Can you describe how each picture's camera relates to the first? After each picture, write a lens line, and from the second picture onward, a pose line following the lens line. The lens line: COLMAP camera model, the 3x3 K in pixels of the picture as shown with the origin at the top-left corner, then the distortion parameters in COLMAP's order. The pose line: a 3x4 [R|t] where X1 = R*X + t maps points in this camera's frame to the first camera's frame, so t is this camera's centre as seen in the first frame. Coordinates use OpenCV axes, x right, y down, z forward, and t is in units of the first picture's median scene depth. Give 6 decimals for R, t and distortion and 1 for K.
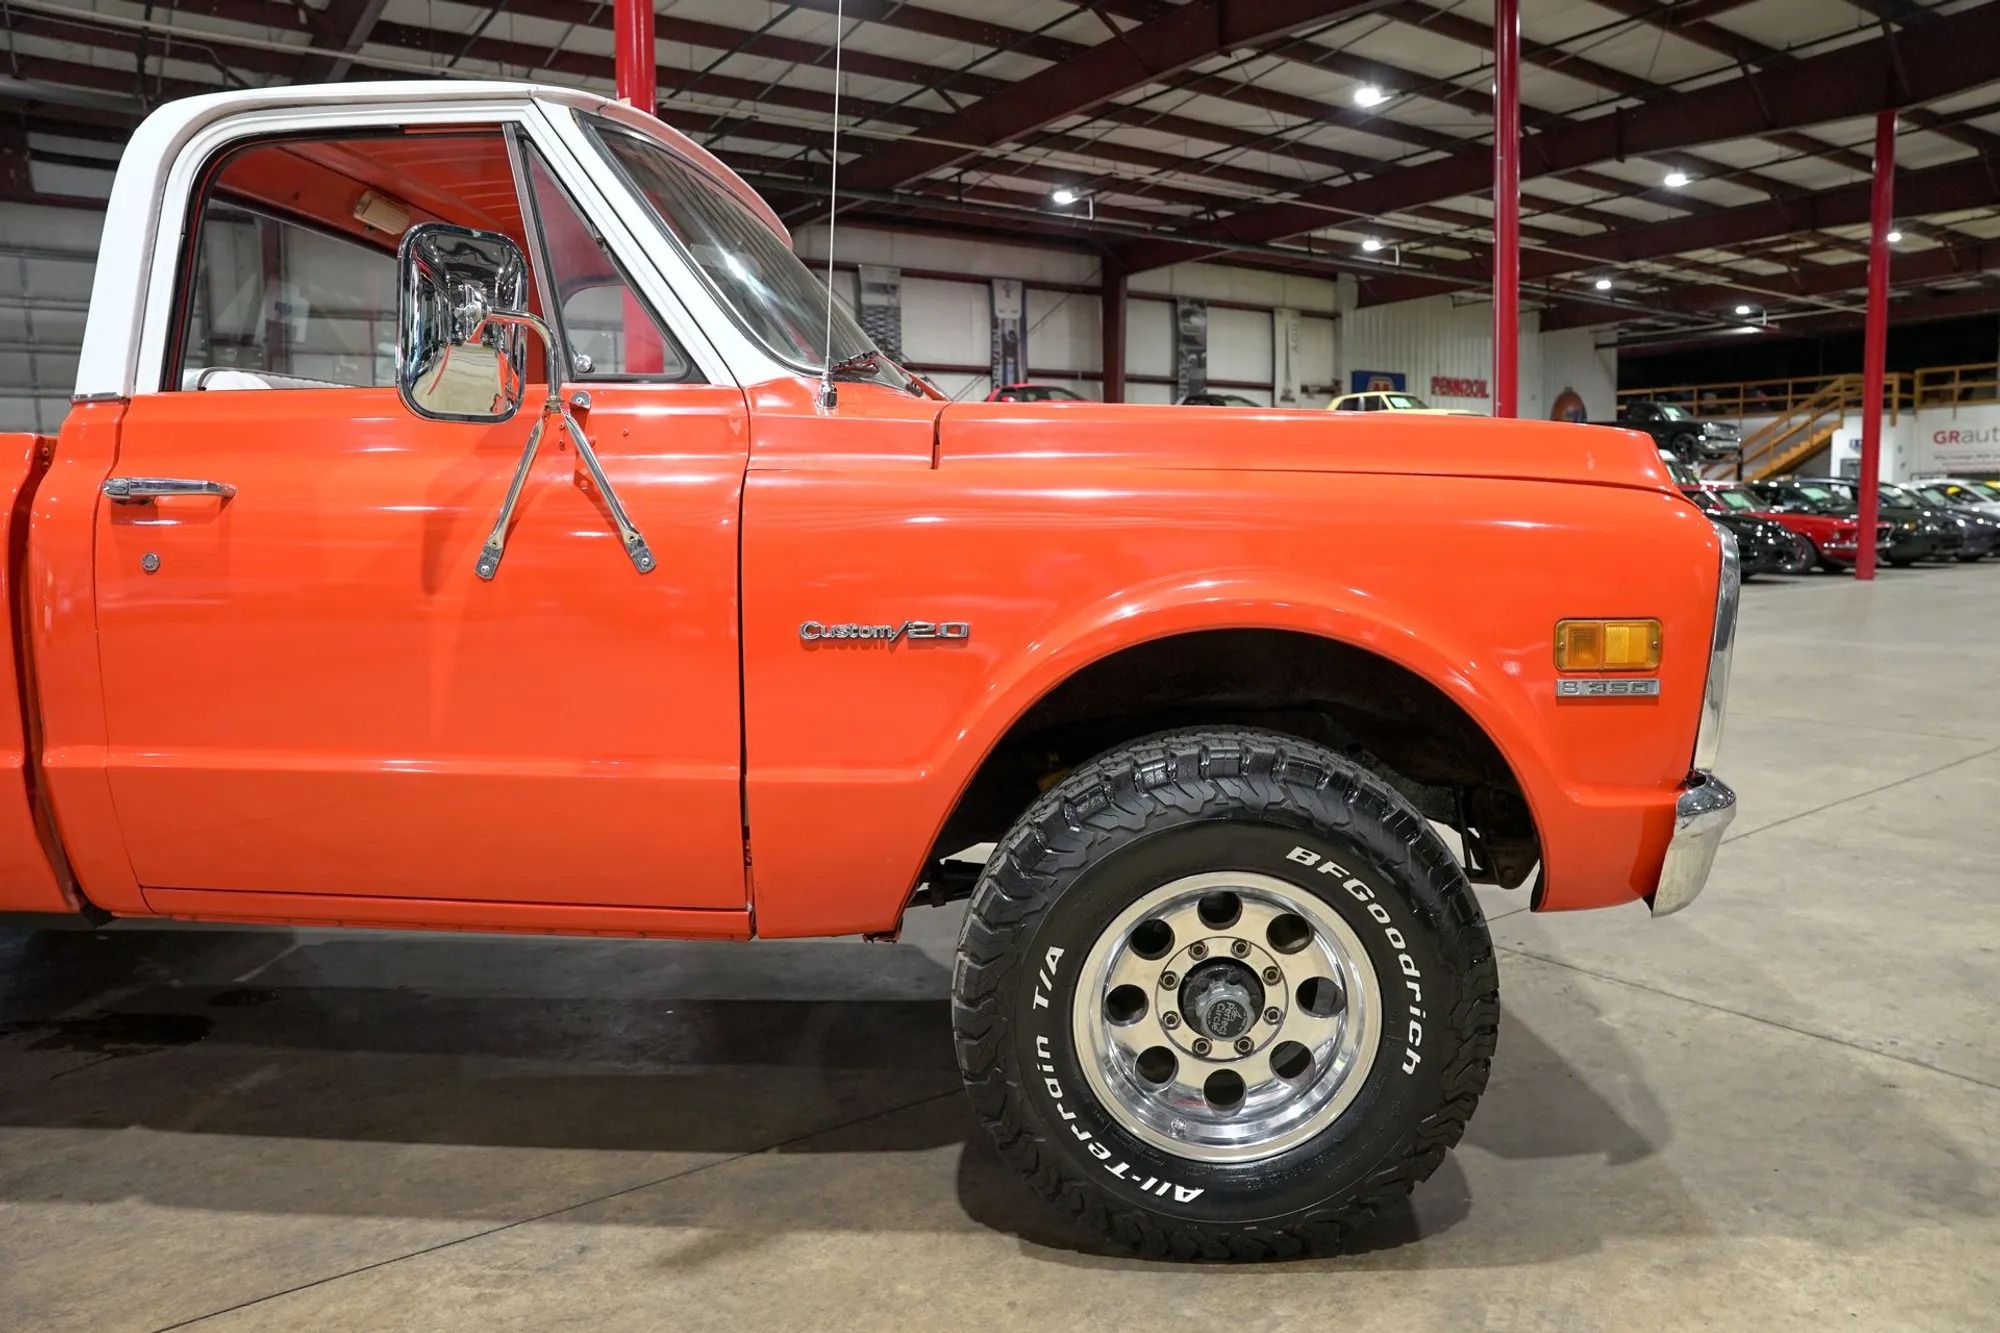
lens RADIAL K [[1367.3, 0, 1002.8], [0, 1367.3, 666.4], [0, 0, 1]] dist [-0.136468, 0.104078]
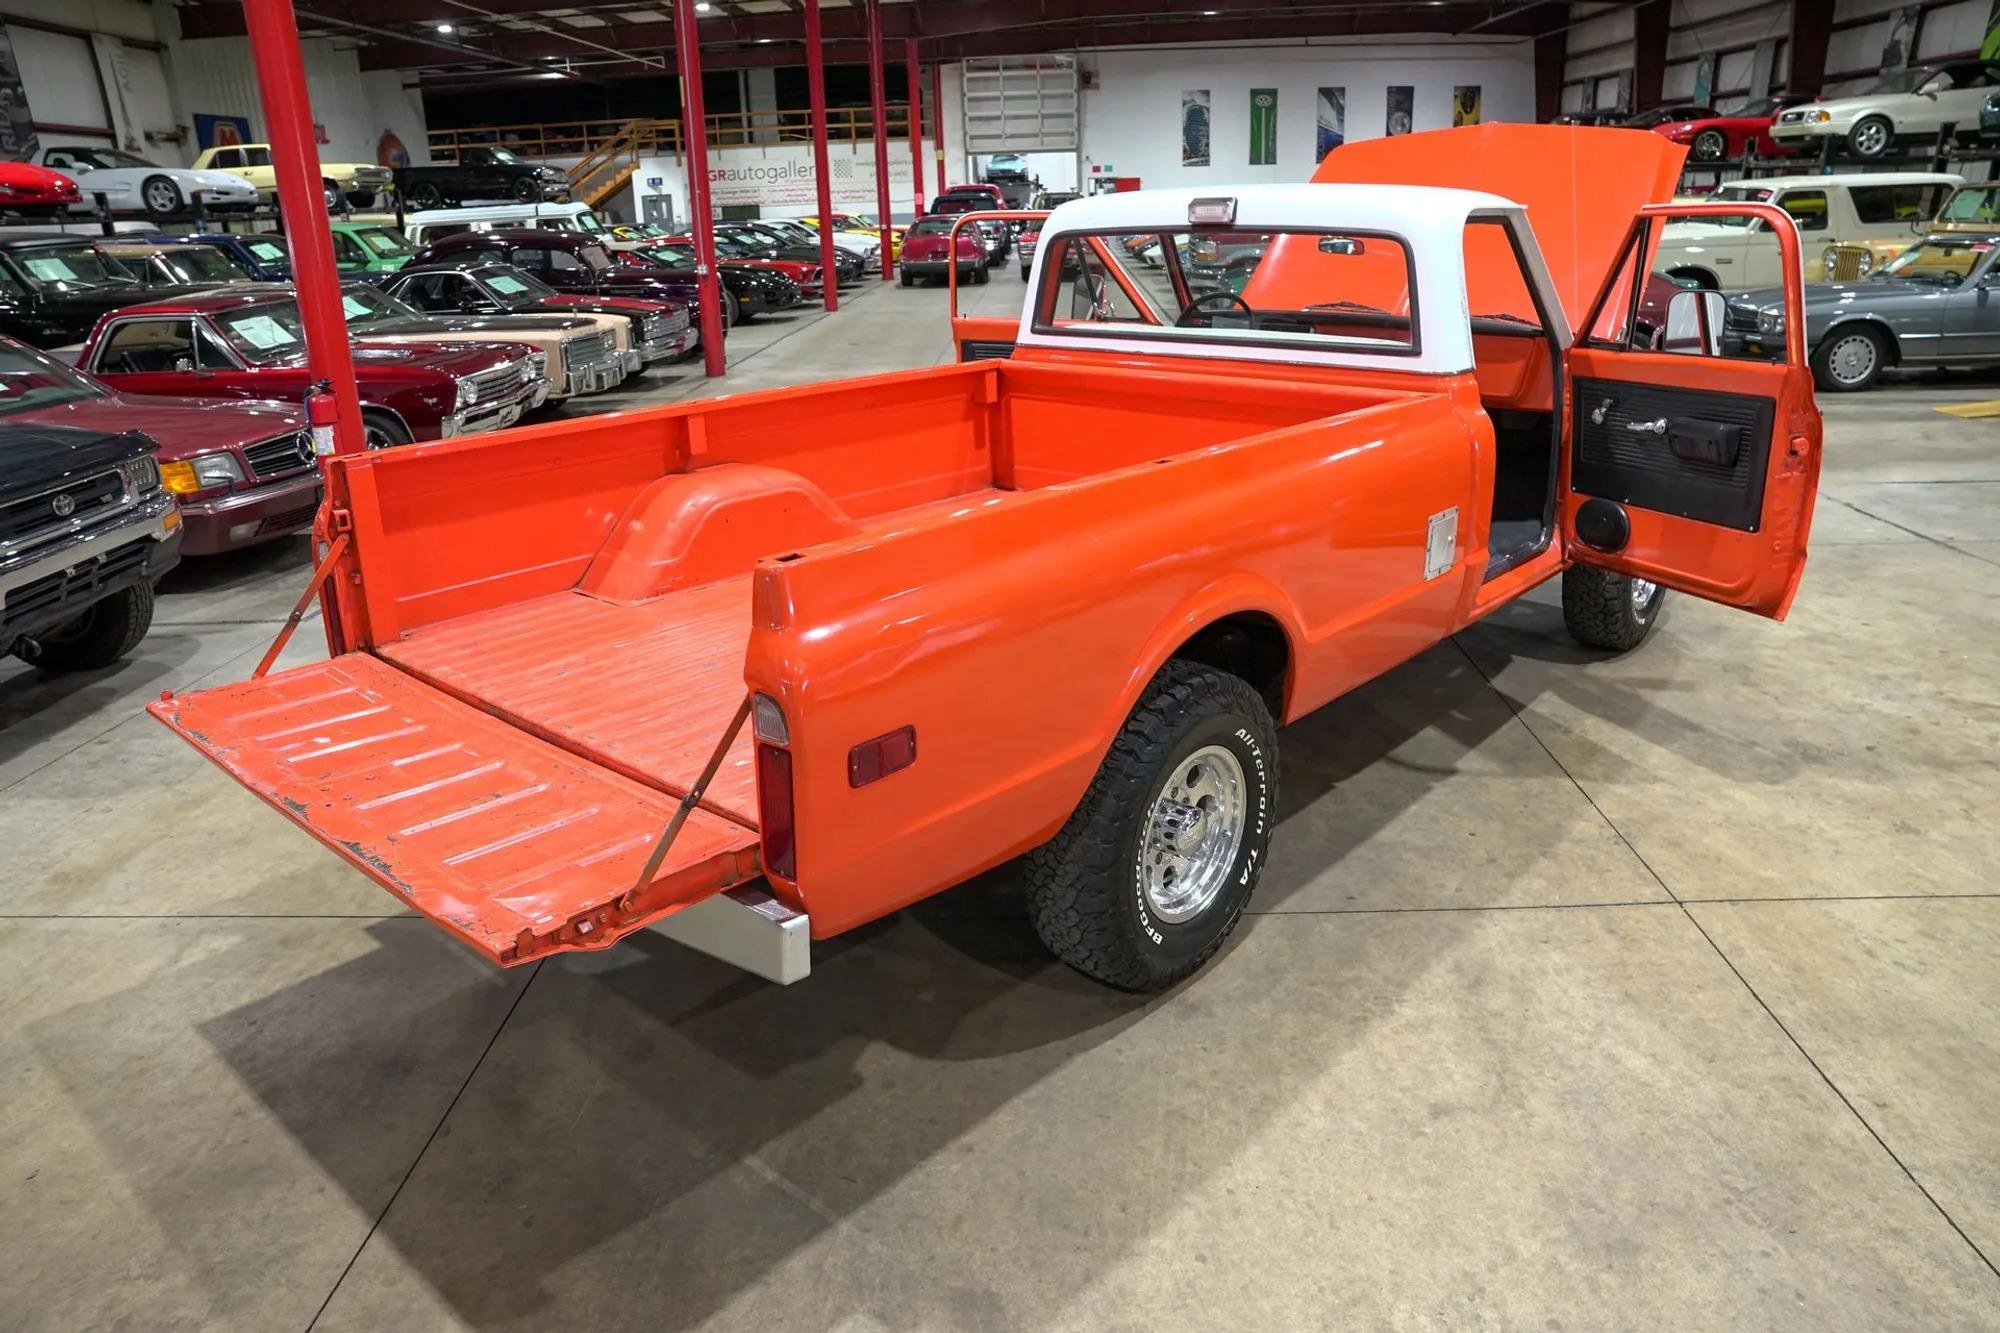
lens RADIAL K [[1367.3, 0, 1009.7], [0, 1367.3, 659.2], [0, 0, 1]] dist [-0.136468, 0.104078]
pose [[0.609802, -0.261895, 0.748033, -0.342395], [0.114675, 0.963050, 0.243691, -0.045220], [-0.784214, -0.062822, 0.617302, 0.036834]]
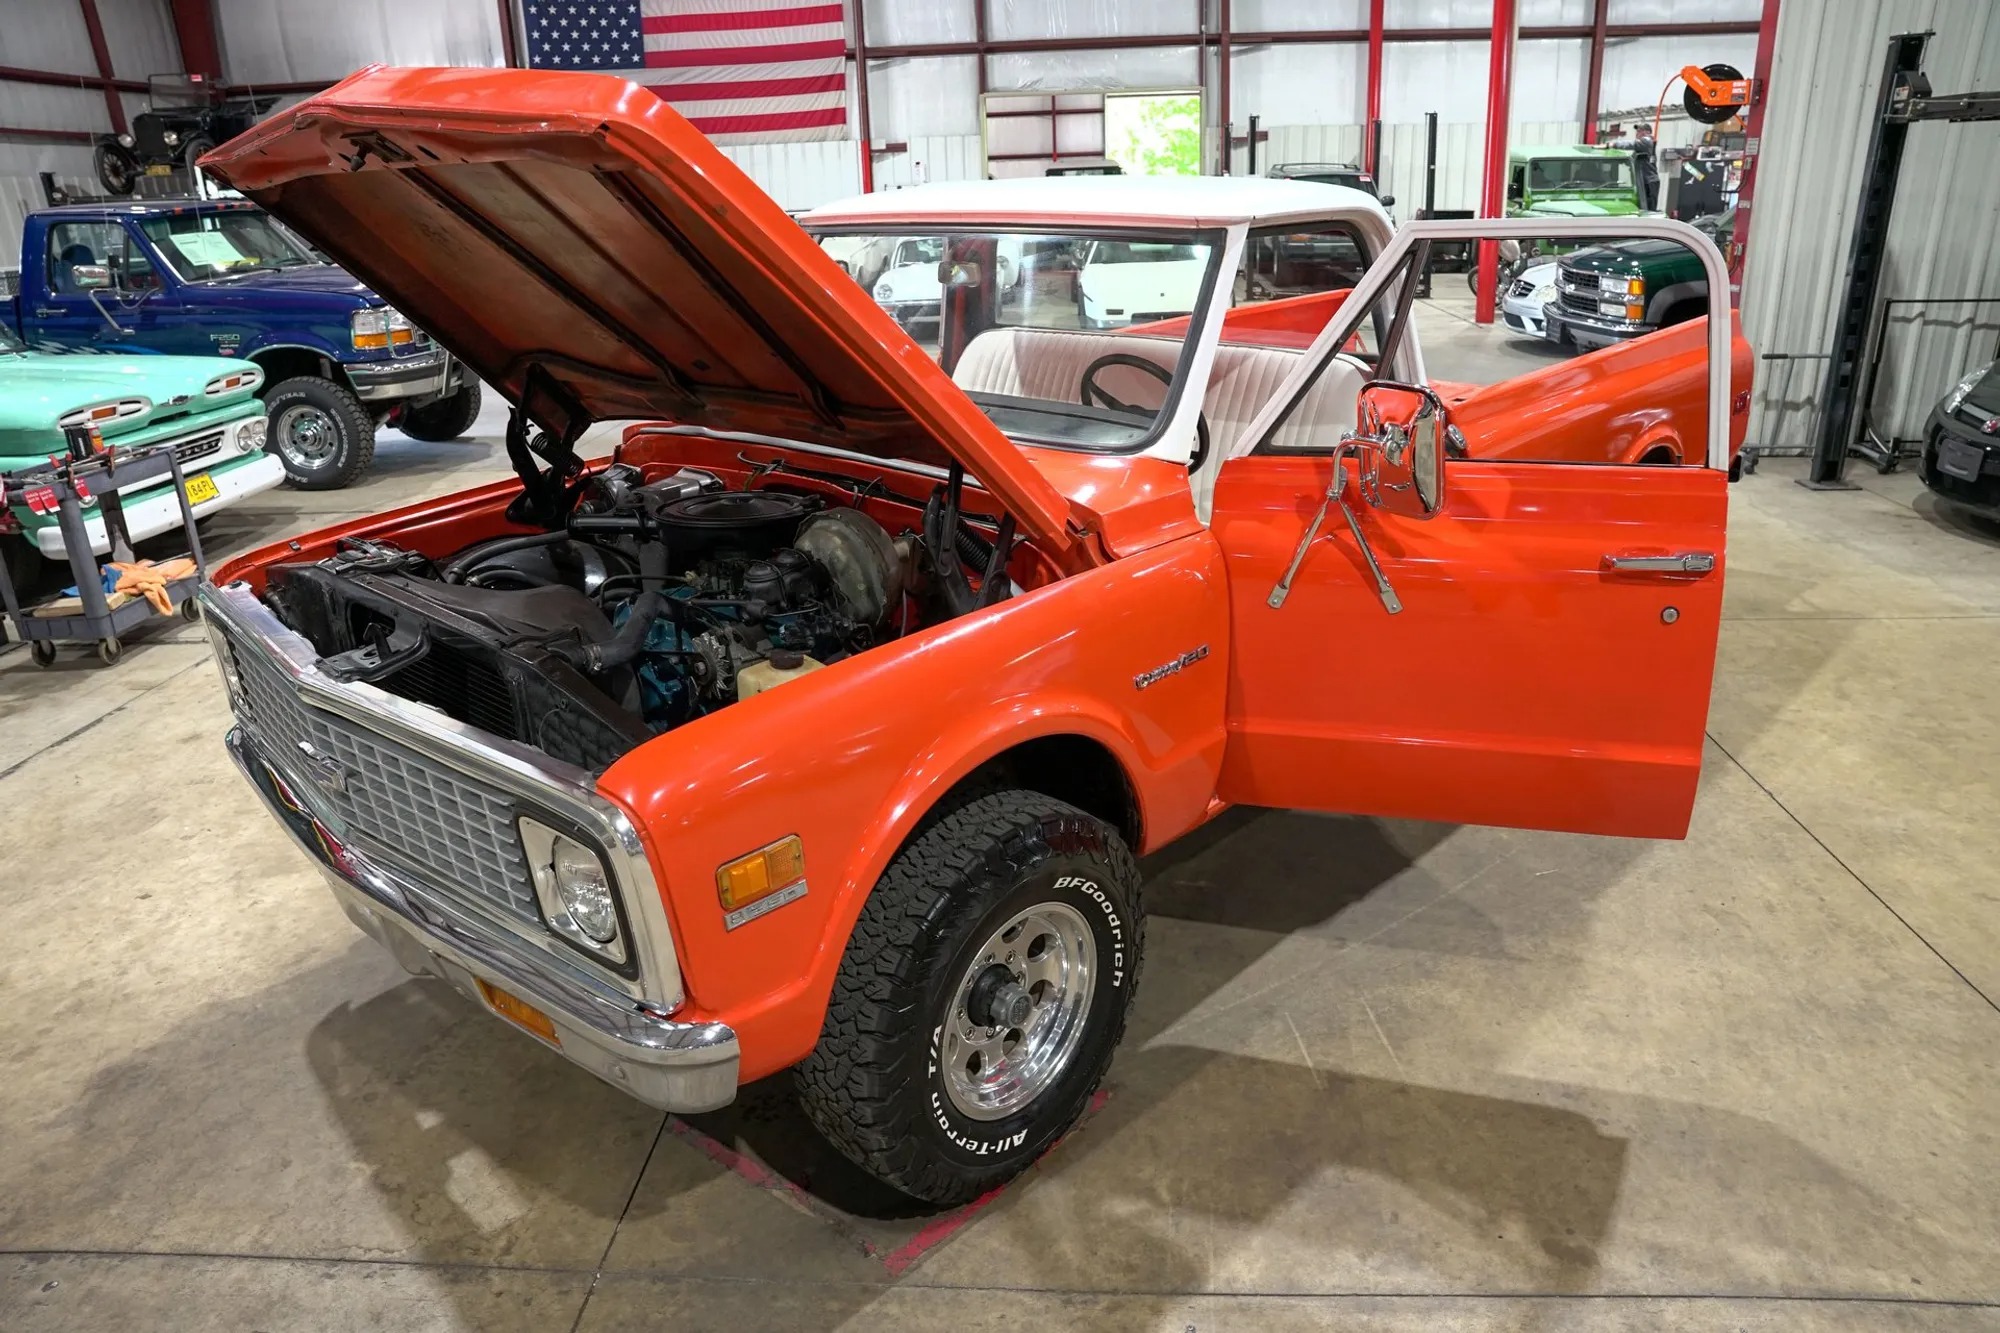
lens RADIAL K [[1367.3, 0, 1011.4], [0, 1367.3, 673.0], [0, 0, 1]] dist [-0.136468, 0.104078]
pose [[-0.630693, 0.306962, -0.712741, 0.130865], [-0.046666, 0.901779, 0.429671, -0.088346], [0.774628, 0.304251, -0.554421, 0.320079]]
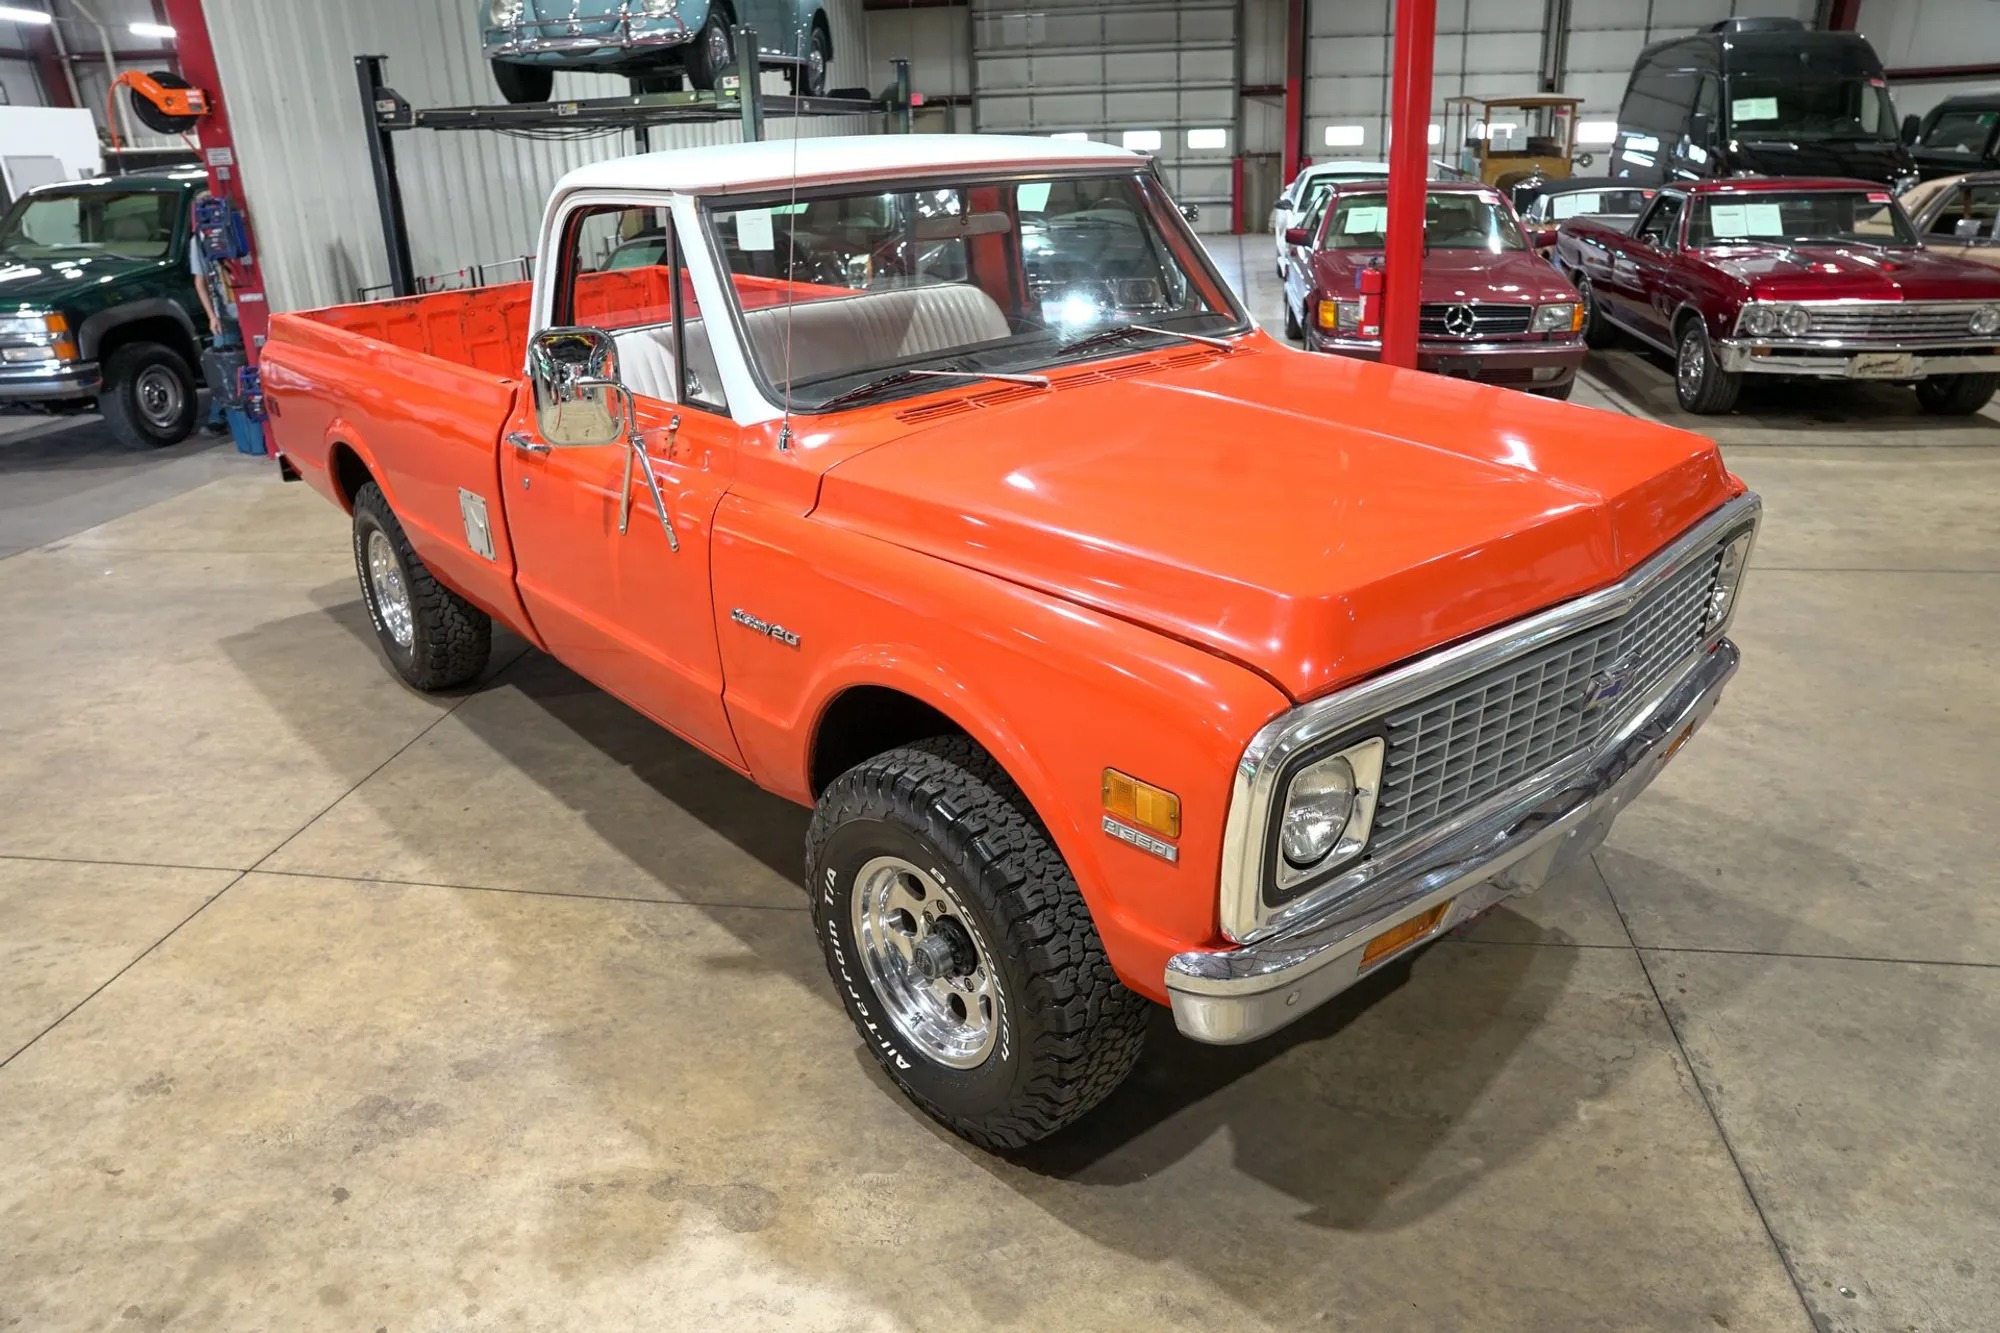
lens RADIAL K [[1367.3, 0, 1005.7], [0, 1367.3, 662.9], [0, 0, 1]] dist [-0.136468, 0.104078]
pose [[0.716015, 0.251897, -0.651054, 0.124023], [-0.059104, 0.951154, 0.303007, -0.052430], [0.695579, -0.178478, 0.695928, 0.020976]]
